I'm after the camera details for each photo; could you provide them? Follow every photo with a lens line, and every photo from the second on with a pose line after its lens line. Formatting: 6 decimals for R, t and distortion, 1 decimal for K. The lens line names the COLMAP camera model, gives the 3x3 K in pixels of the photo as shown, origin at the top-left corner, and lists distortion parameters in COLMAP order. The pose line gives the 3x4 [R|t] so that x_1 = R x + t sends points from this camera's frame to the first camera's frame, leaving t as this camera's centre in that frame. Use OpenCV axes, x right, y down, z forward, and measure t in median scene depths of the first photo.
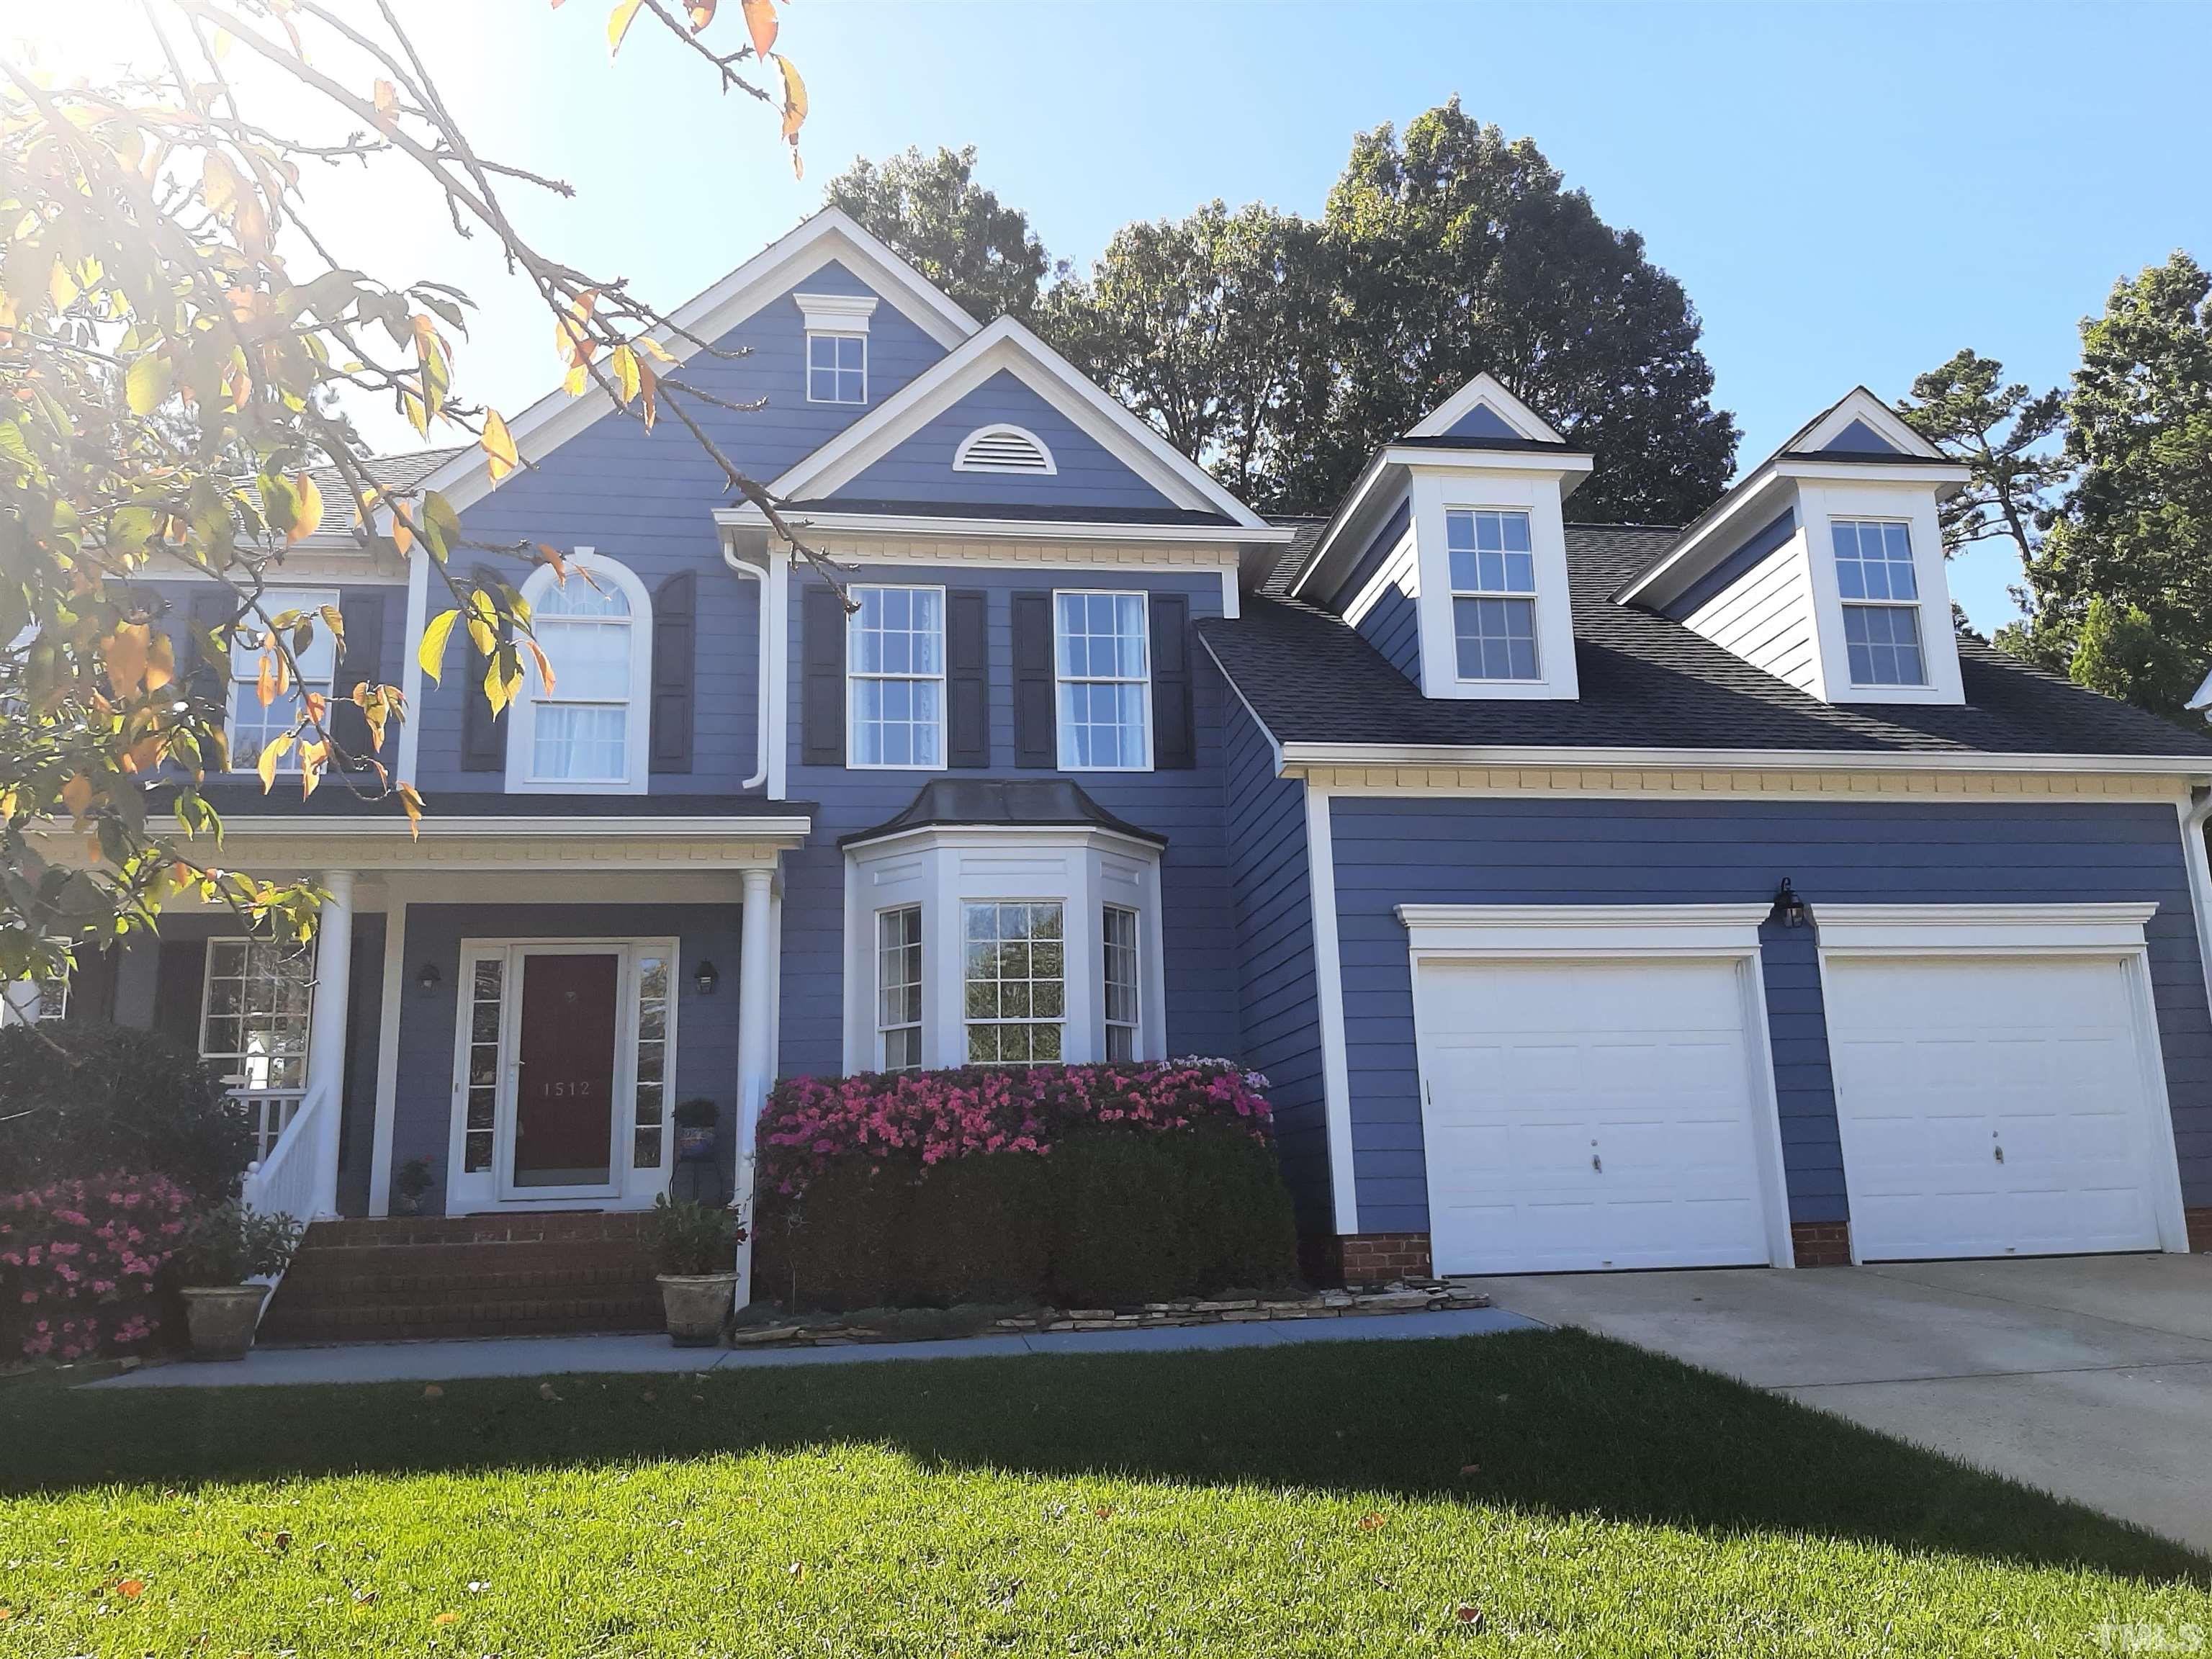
lens RADIAL K [[1702.6, 0, 1103.3], [0, 1702.6, 814.7], [0, 0, 1]] dist [-0.005697, -0.016114]
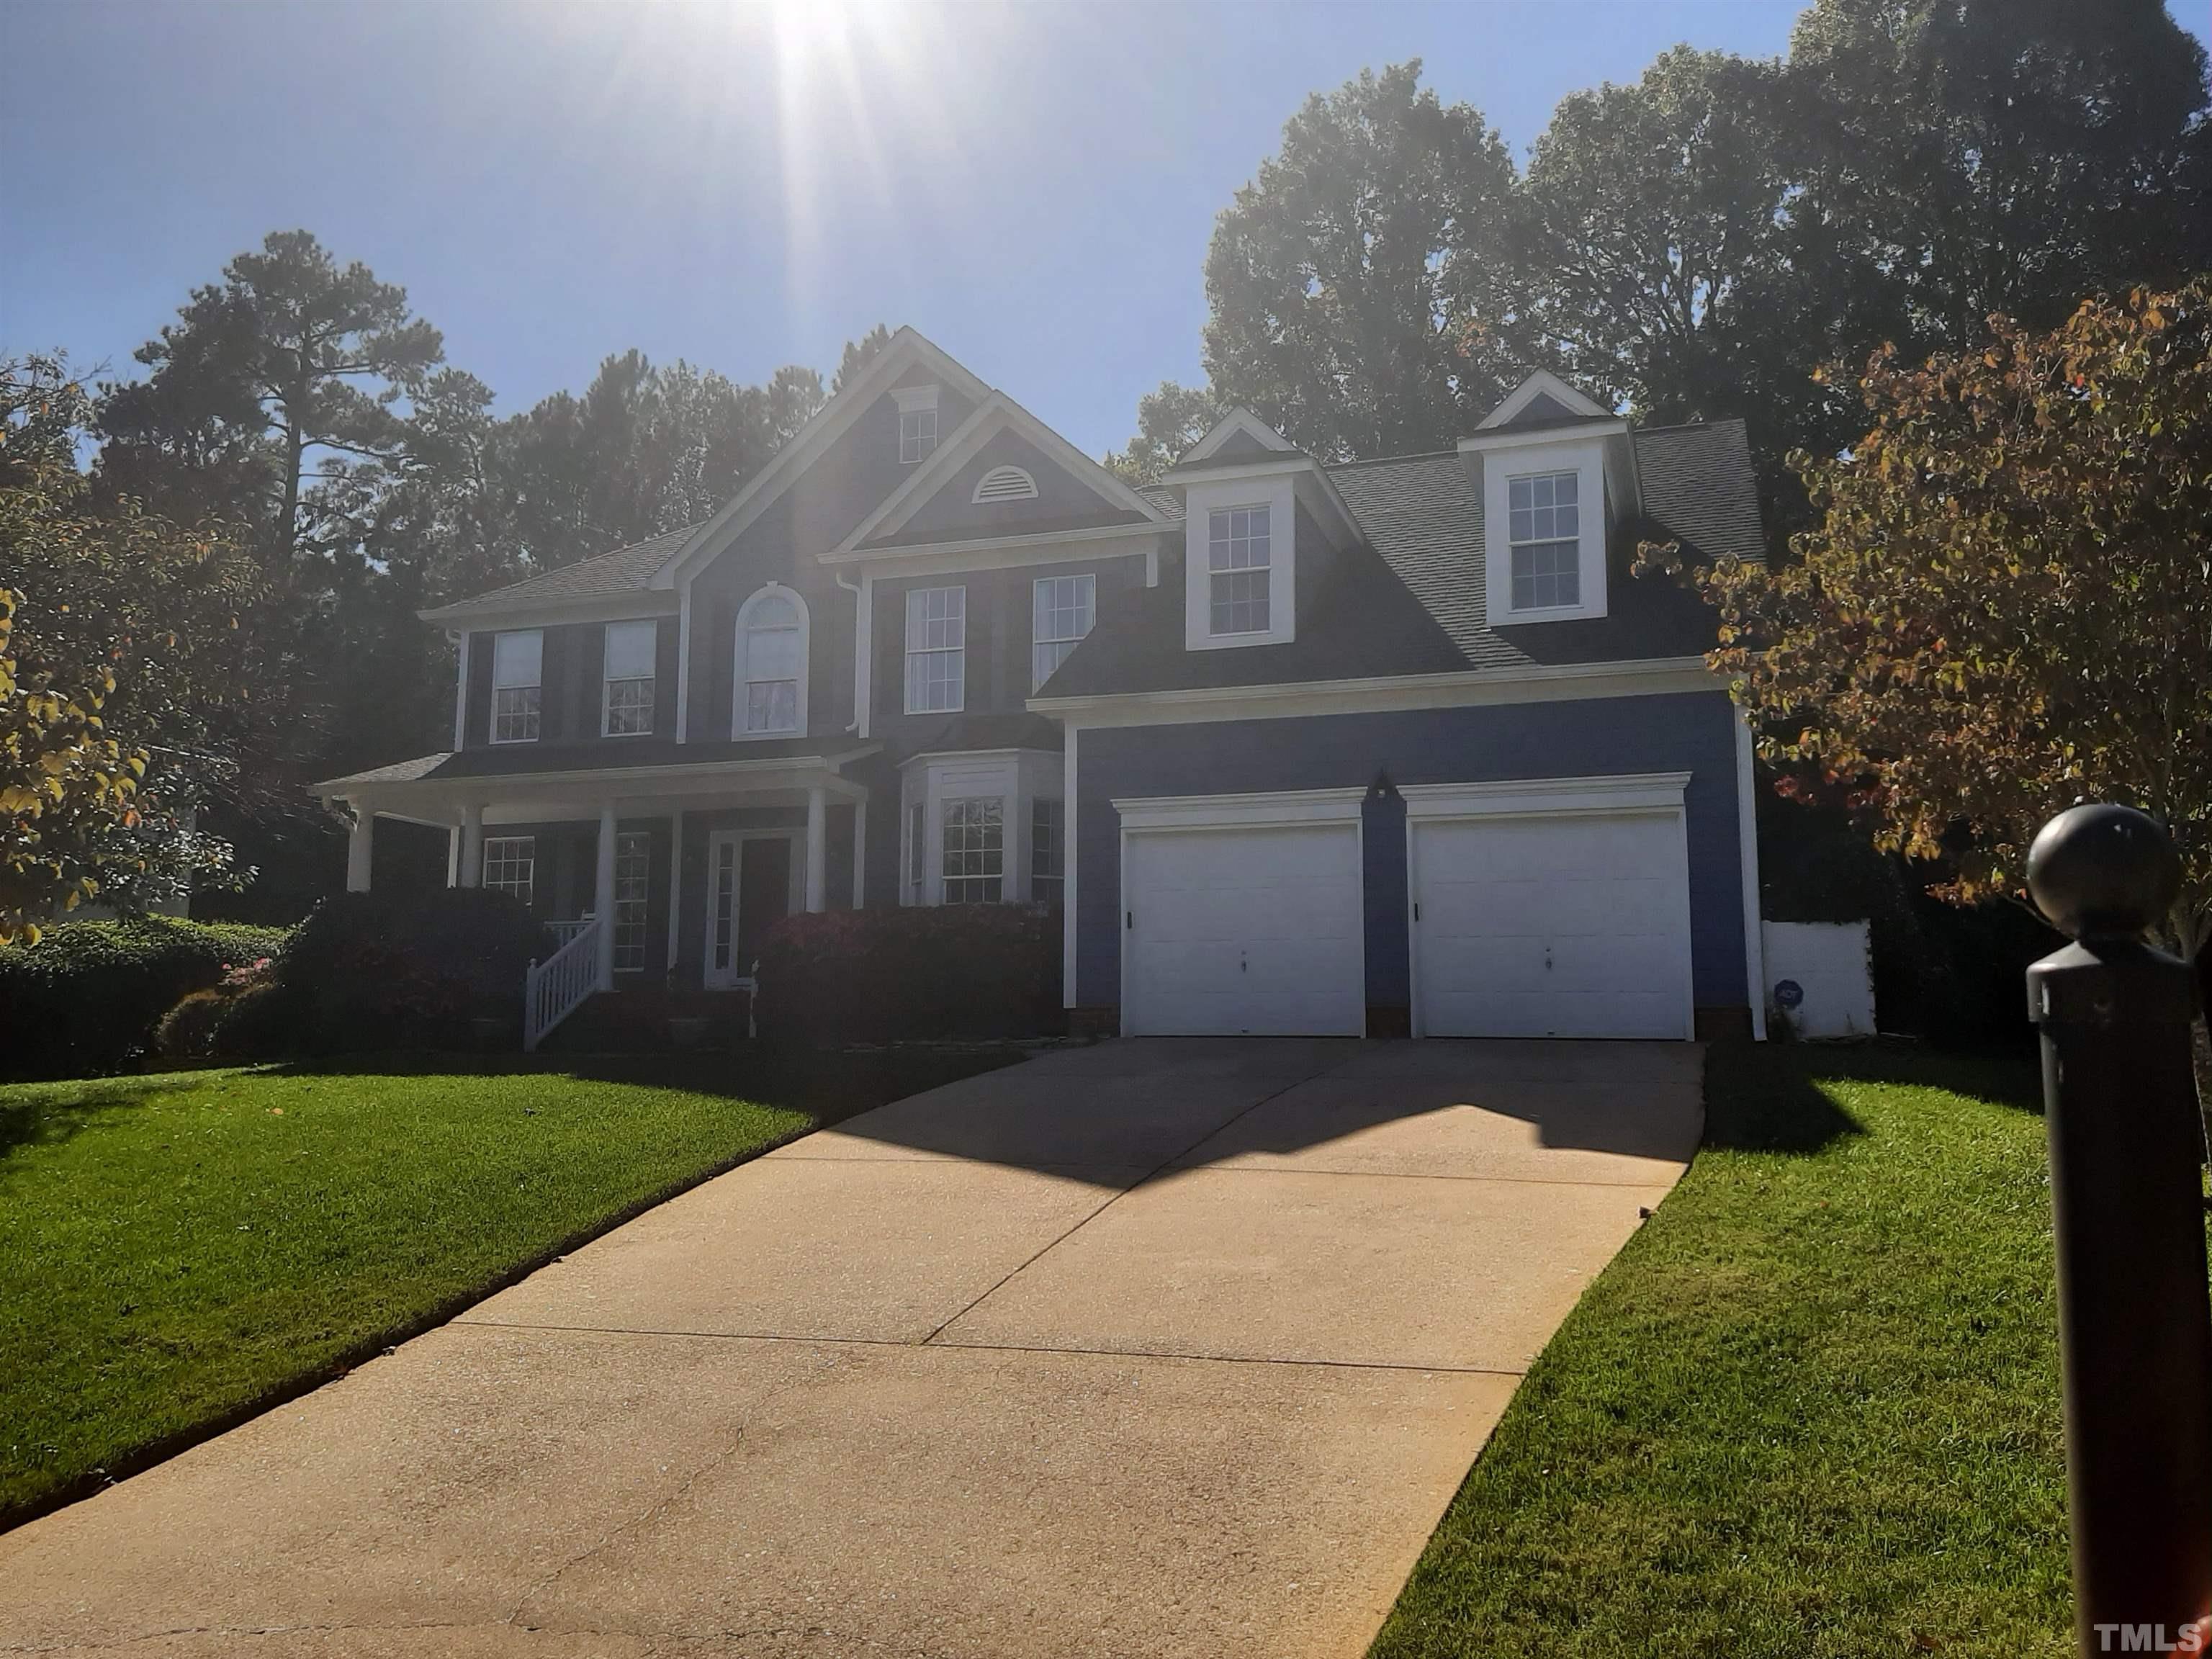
lens RADIAL K [[1702.6, 0, 1122.7], [0, 1702.6, 839.6], [0, 0, 1]] dist [-0.005697, -0.016114]
pose [[0.892716, -0.026057, -0.449867, 0.757354], [0.074836, 0.993036, 0.090988, -0.042911], [0.444363, -0.114892, 0.888449, -0.315239]]
